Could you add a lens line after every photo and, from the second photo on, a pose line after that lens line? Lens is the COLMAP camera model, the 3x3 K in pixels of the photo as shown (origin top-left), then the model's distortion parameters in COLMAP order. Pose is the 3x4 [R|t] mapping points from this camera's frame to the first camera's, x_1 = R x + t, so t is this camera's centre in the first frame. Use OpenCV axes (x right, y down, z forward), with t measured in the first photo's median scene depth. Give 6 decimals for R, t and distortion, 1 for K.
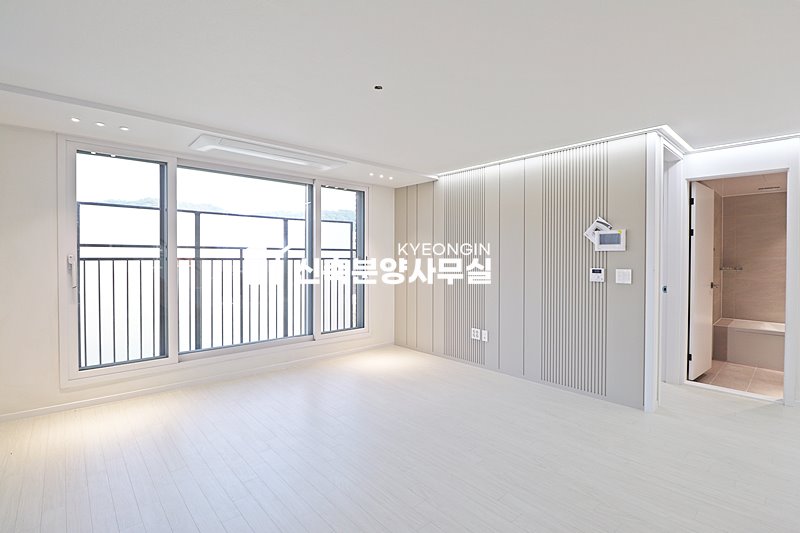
lens RADIAL K [[373.4, 0, 394.3], [0, 373.4, 263.1], [0, 0, 1]] dist [-0.006790, -0.001786]
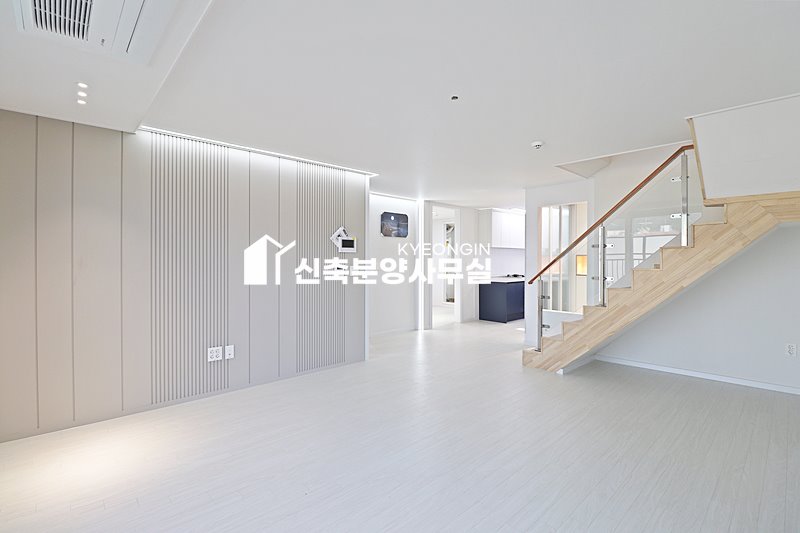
lens RADIAL K [[373.4, 0, 401.3], [0, 373.4, 260.8], [0, 0, 1]] dist [-0.006790, -0.001786]
pose [[-0.024399, -0.007749, 0.999672, -0.674527], [0.012441, 0.999890, 0.008054, -0.009748], [-0.999625, 0.012634, -0.024300, 0.733112]]
